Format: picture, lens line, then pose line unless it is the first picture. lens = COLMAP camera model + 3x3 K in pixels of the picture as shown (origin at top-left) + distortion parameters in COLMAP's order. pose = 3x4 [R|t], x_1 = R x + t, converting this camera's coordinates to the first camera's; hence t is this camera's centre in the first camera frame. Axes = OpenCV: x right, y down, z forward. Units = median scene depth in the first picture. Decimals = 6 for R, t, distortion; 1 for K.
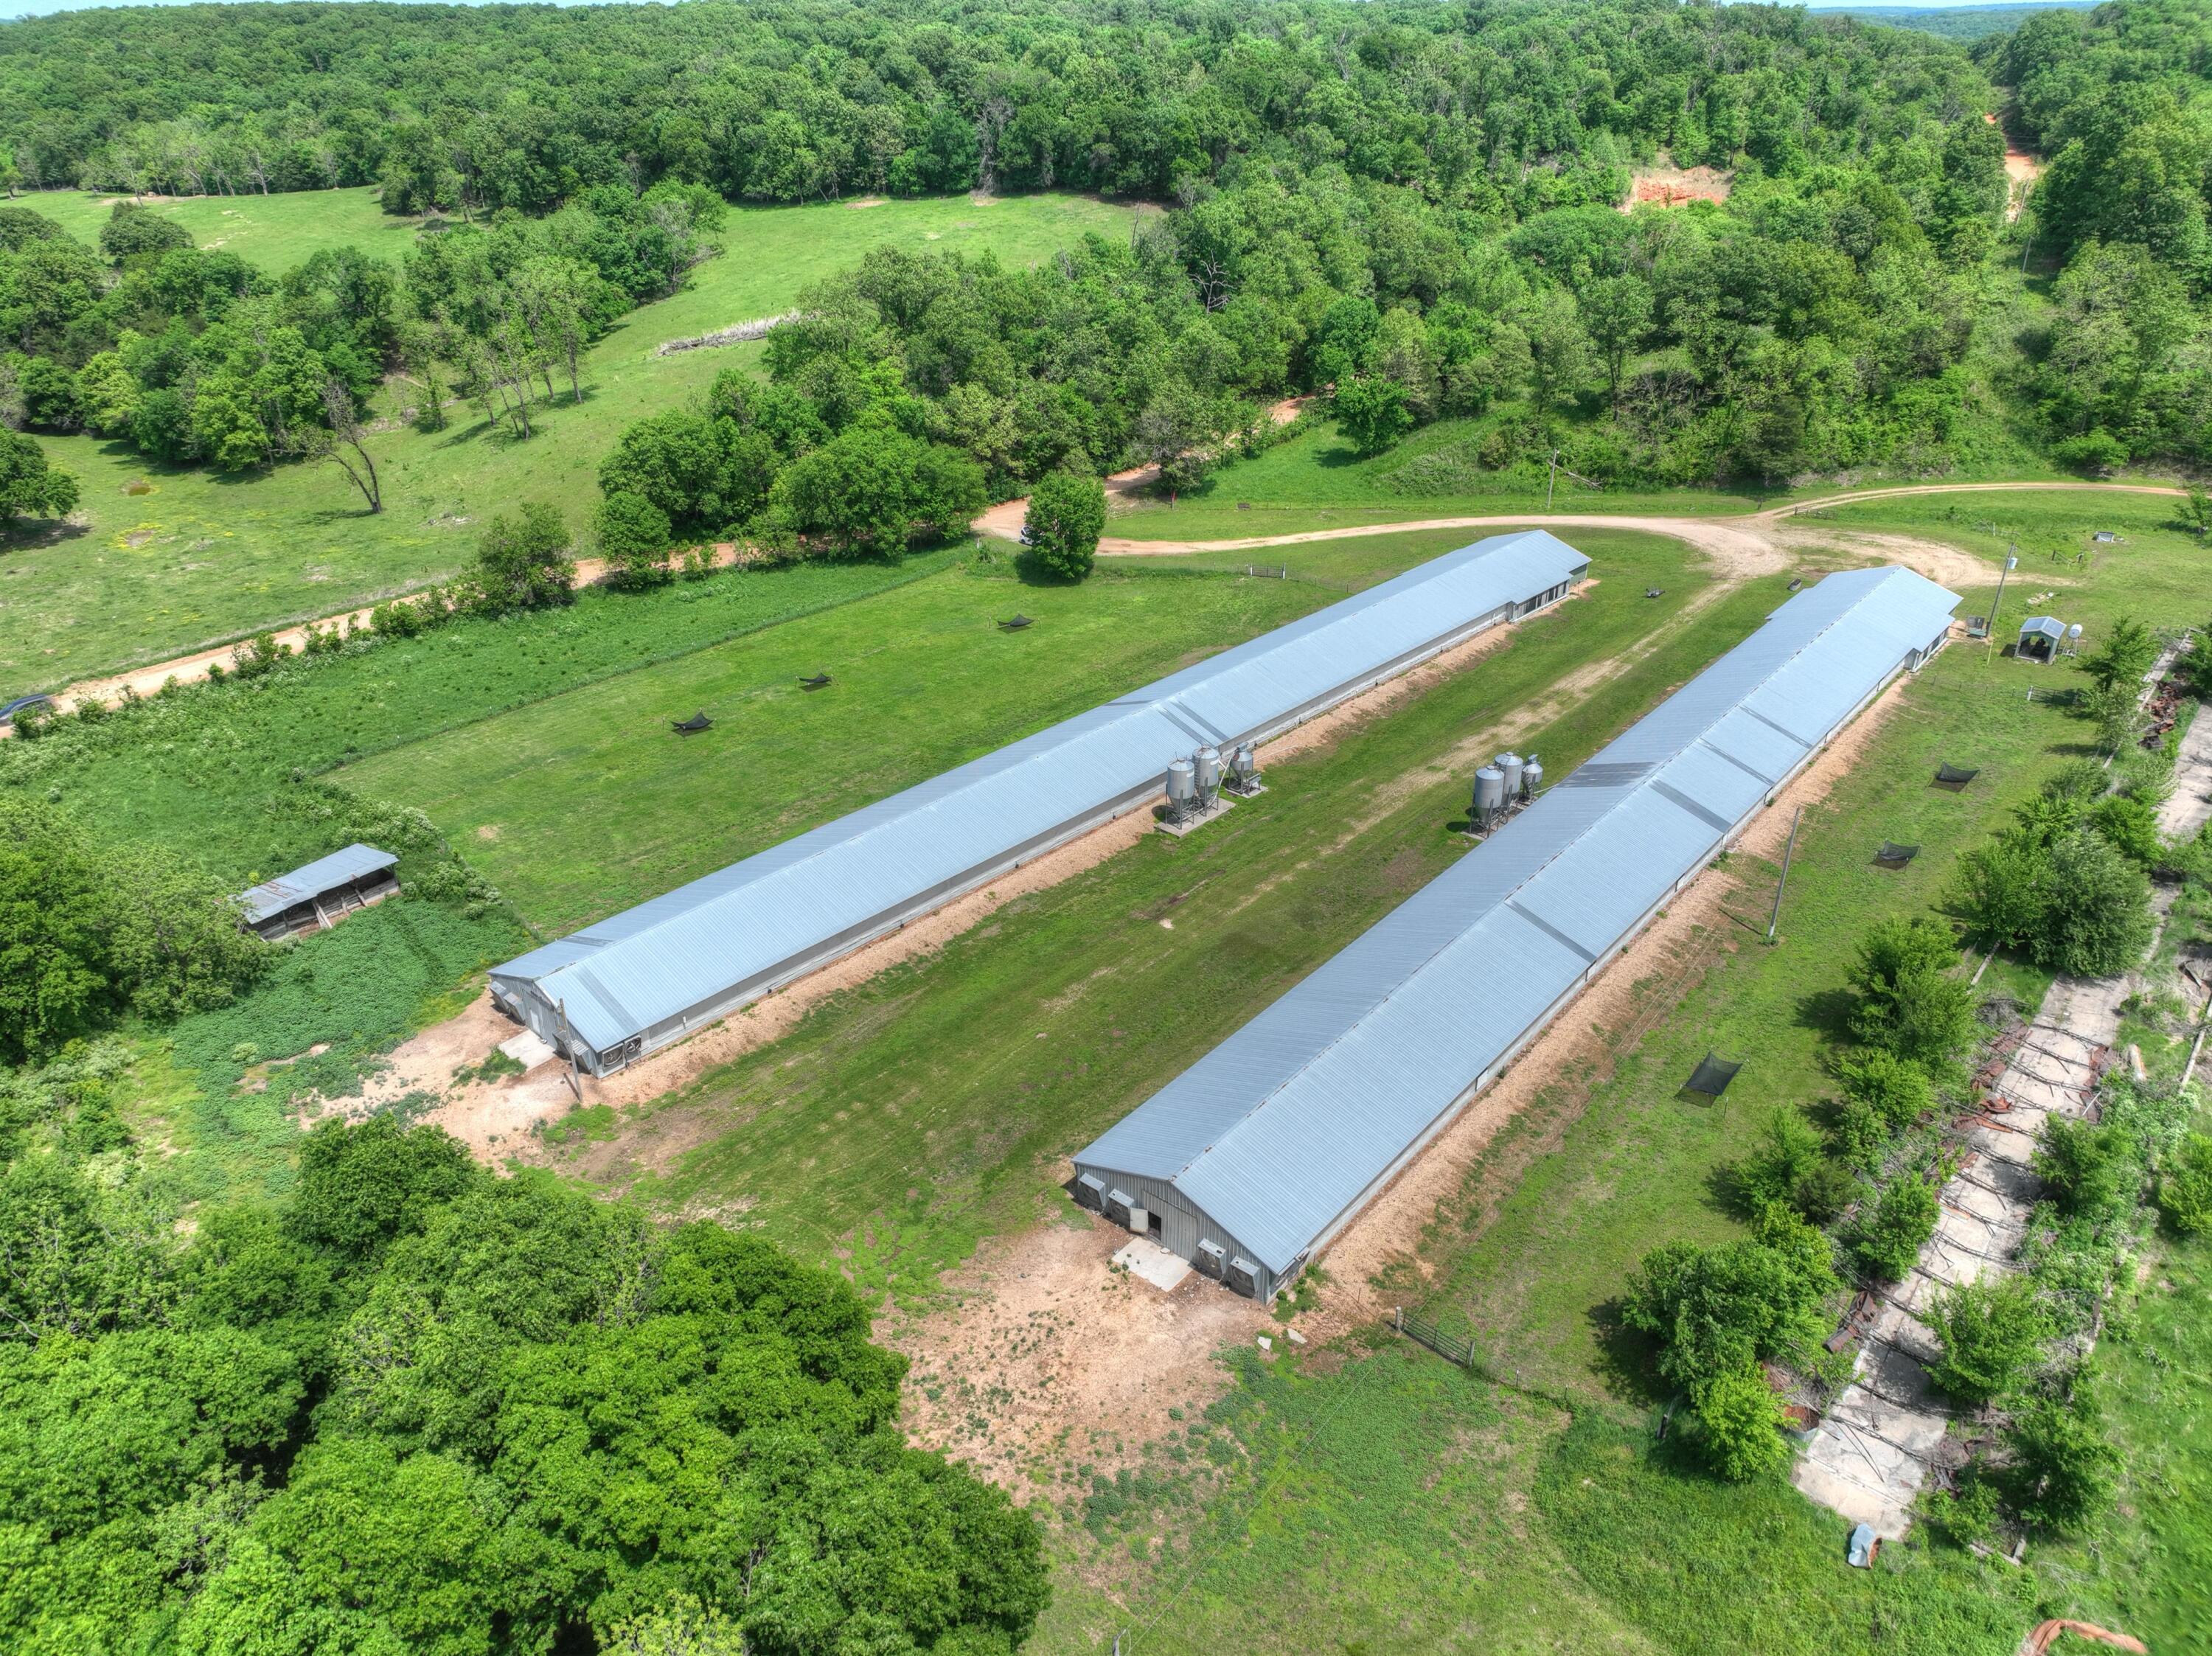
lens RADIAL K [[1548.3, 0, 1106.0], [0, 1548.3, 828.0], [0, 0, 1]] dist [-0.001014, 0.018380]
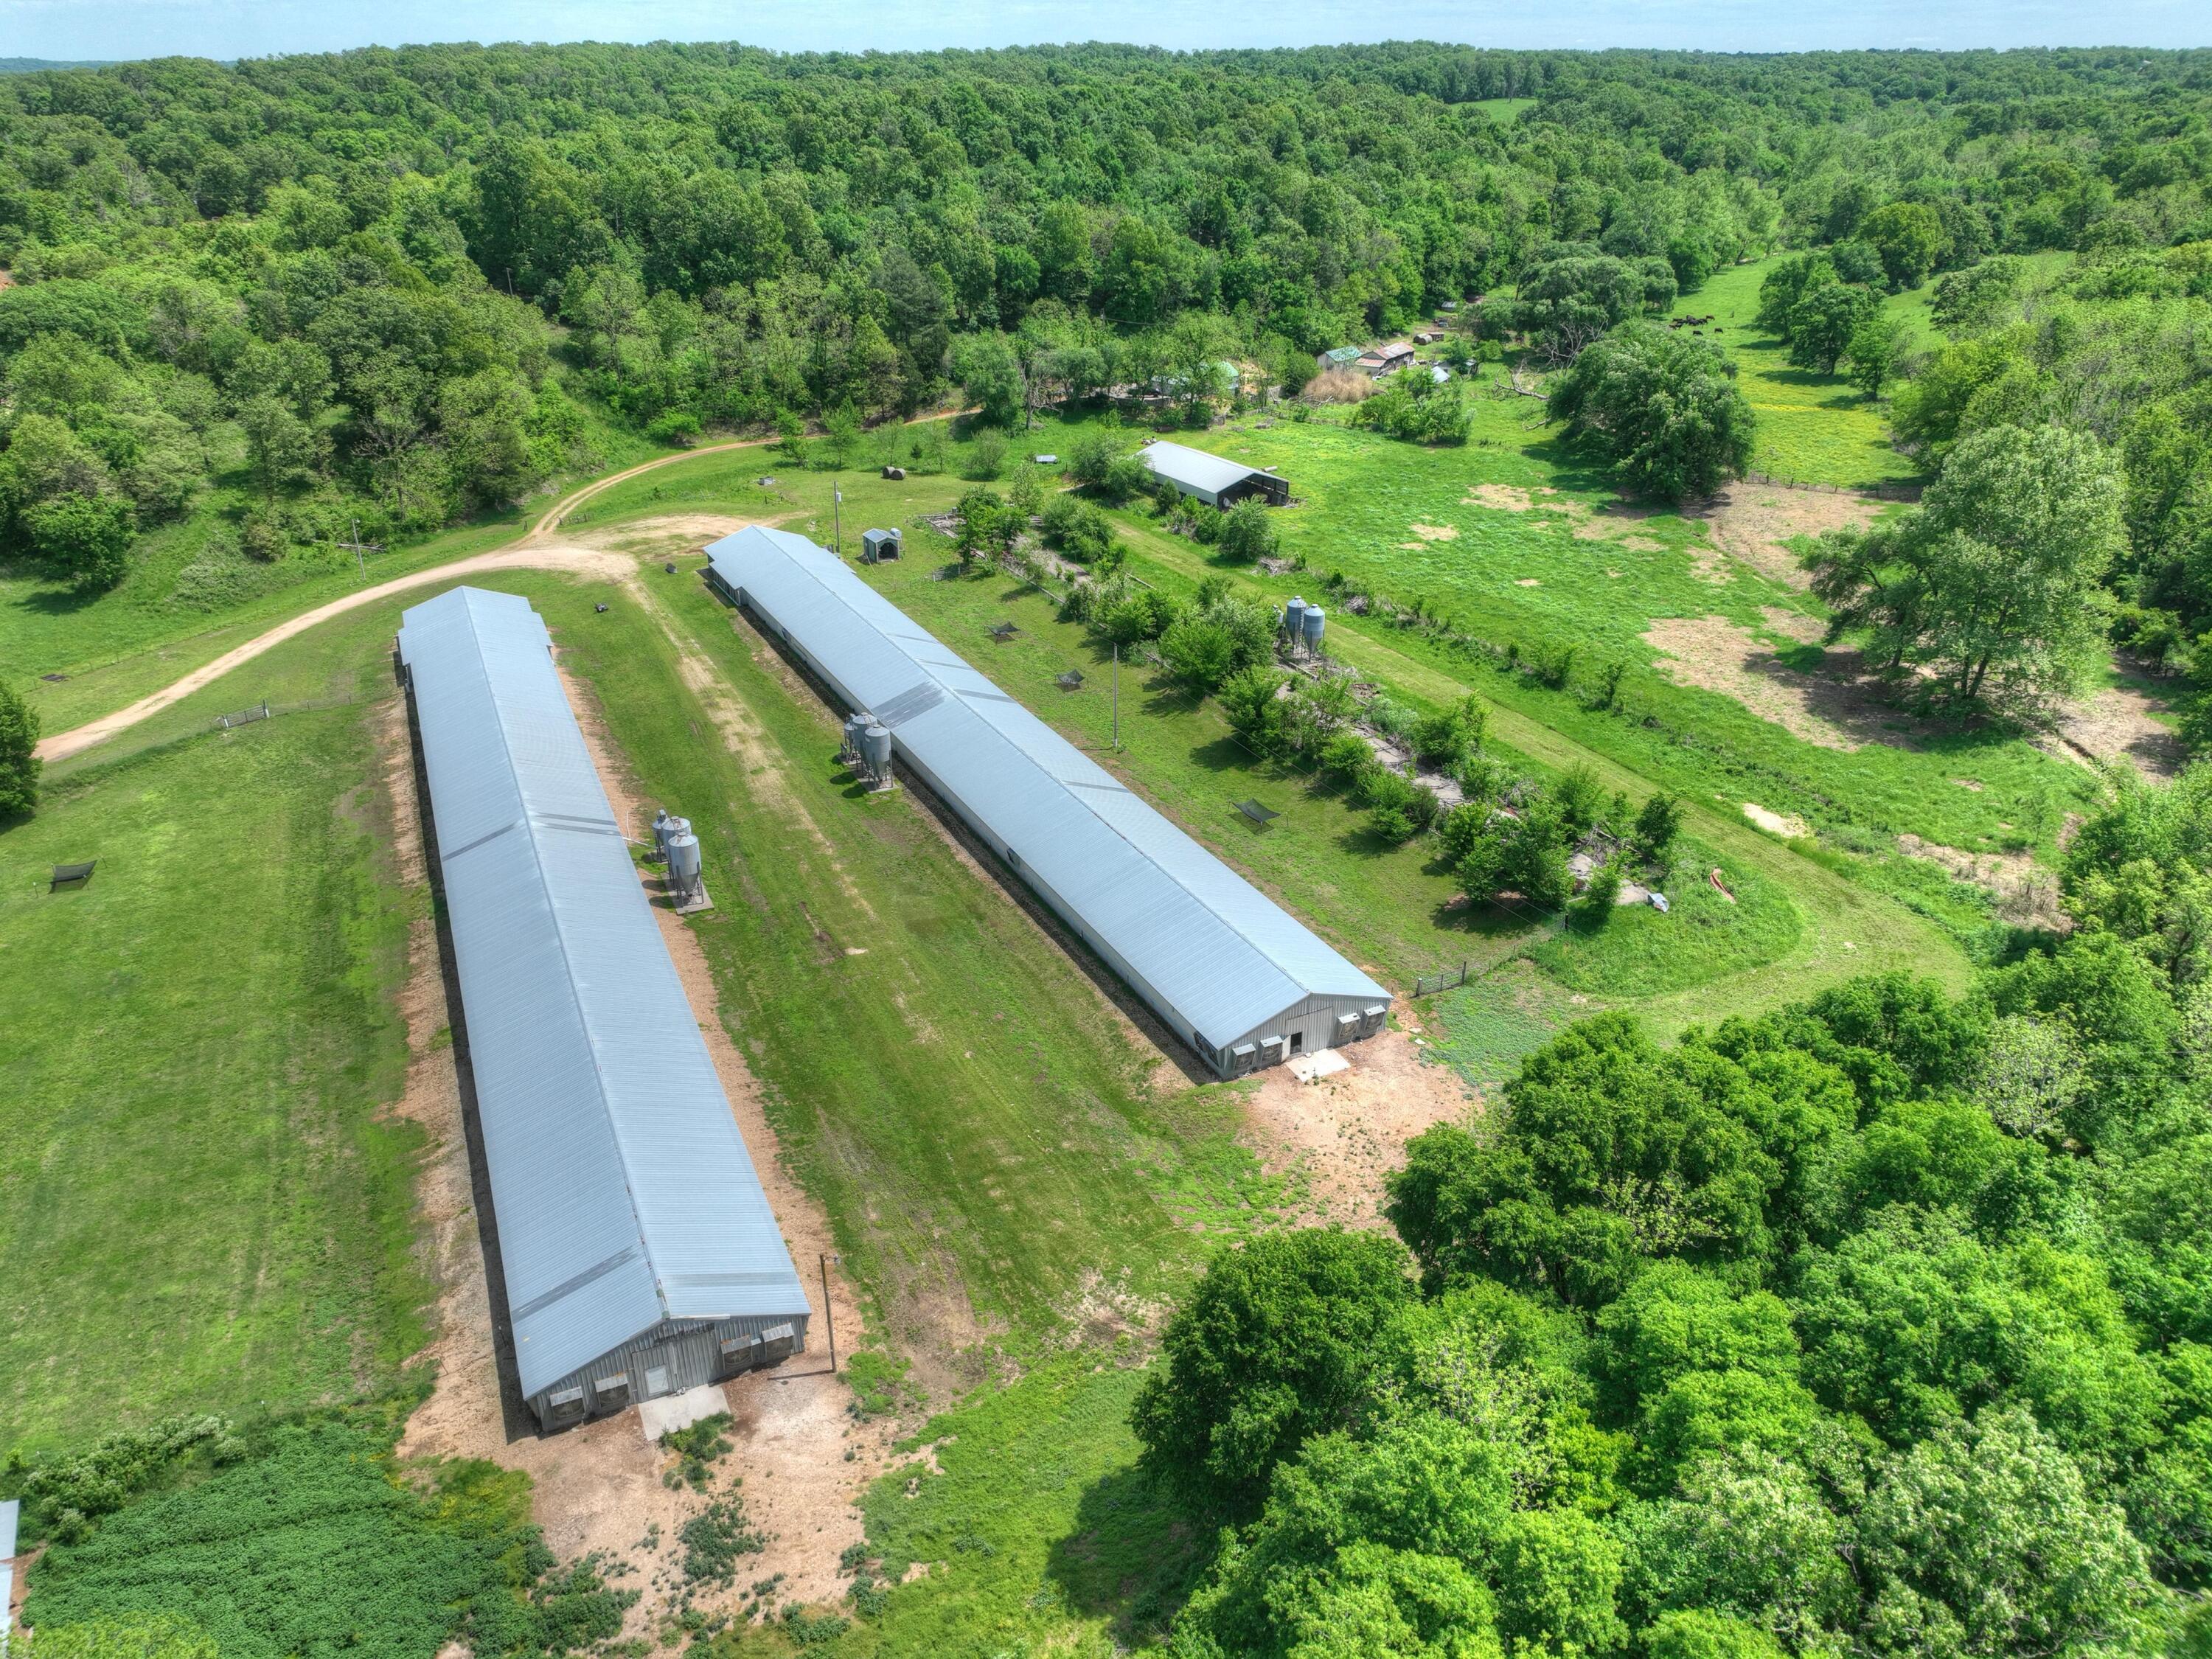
lens RADIAL K [[1548.1, 0, 1106.0], [0, 1548.1, 829.5], [0, 0, 1]] dist [-0.003947, 0.020136]
pose [[0.391547, -0.392683, 0.832160, -0.509566], [0.419077, 0.881229, 0.218654, -0.115940], [-0.819185, 0.263126, 0.509607, 0.236099]]
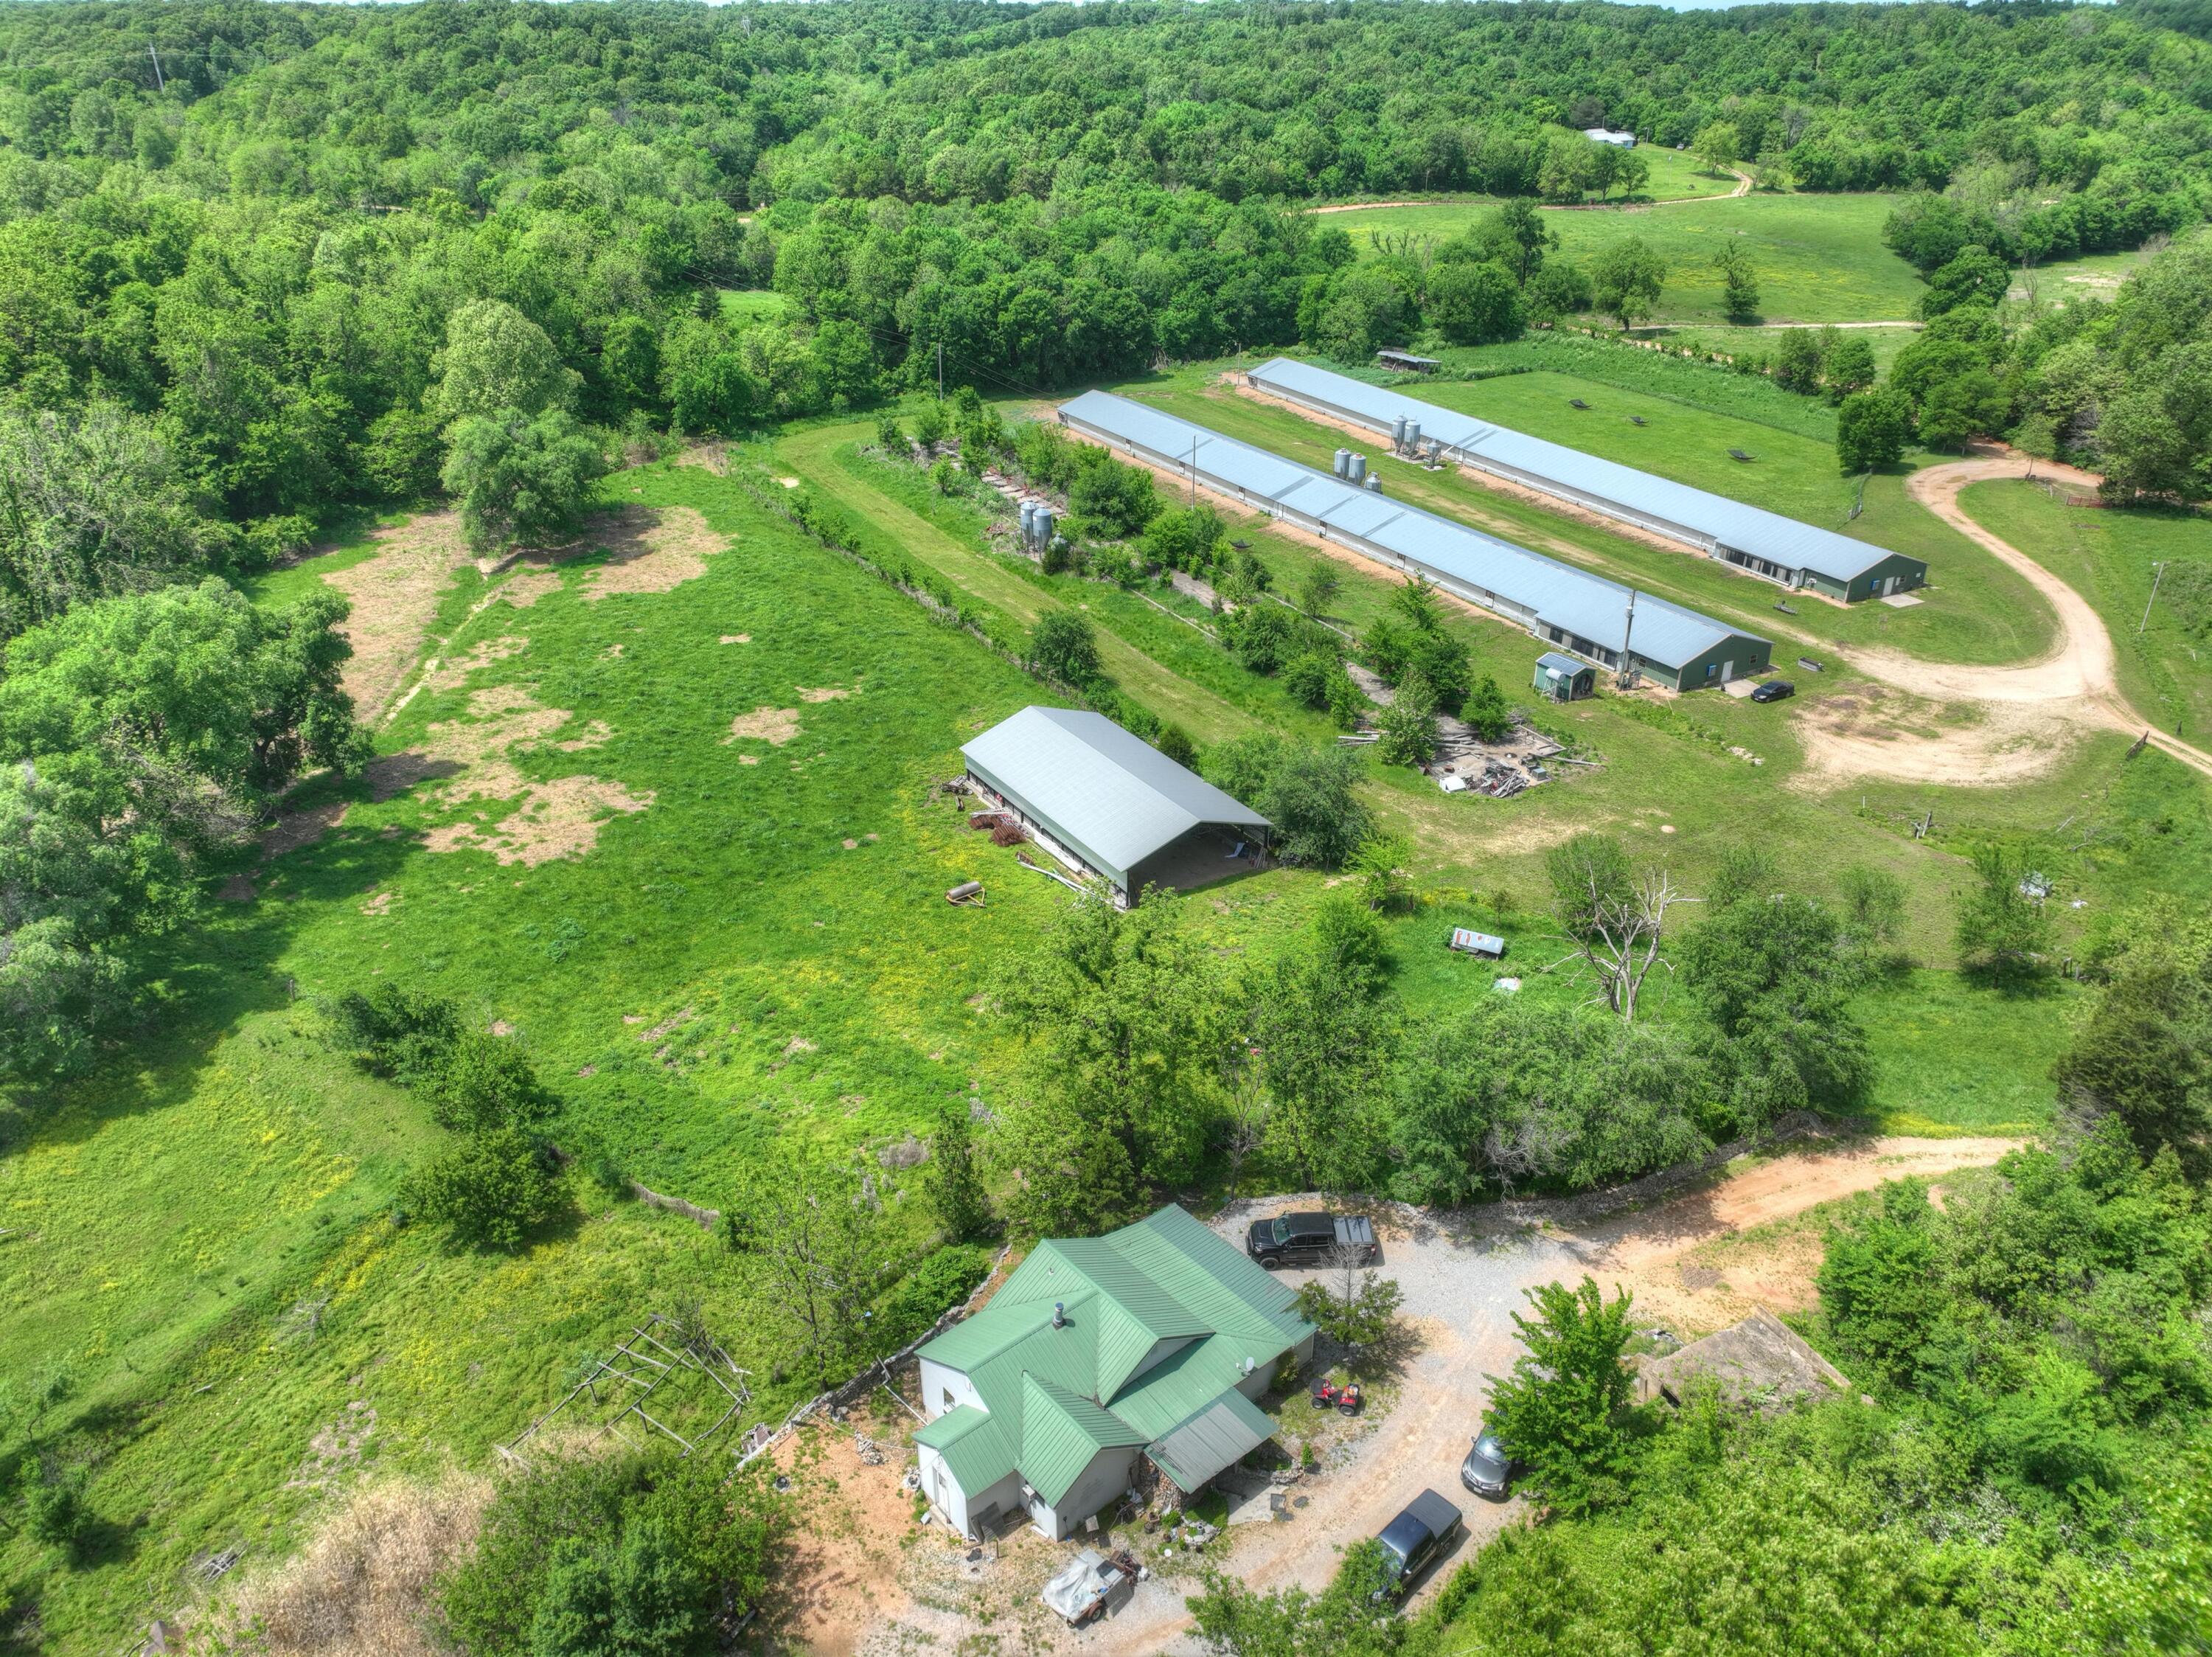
lens RADIAL K [[1548.2, 0, 1106.0], [0, 1548.2, 828.5], [0, 0, 1]] dist [-0.003947, 0.020136]
pose [[-0.368113, 0.440207, -0.818969, 1.524616], [-0.416902, 0.709164, 0.568576, -0.478270], [0.831075, 0.550730, -0.077529, 0.889629]]
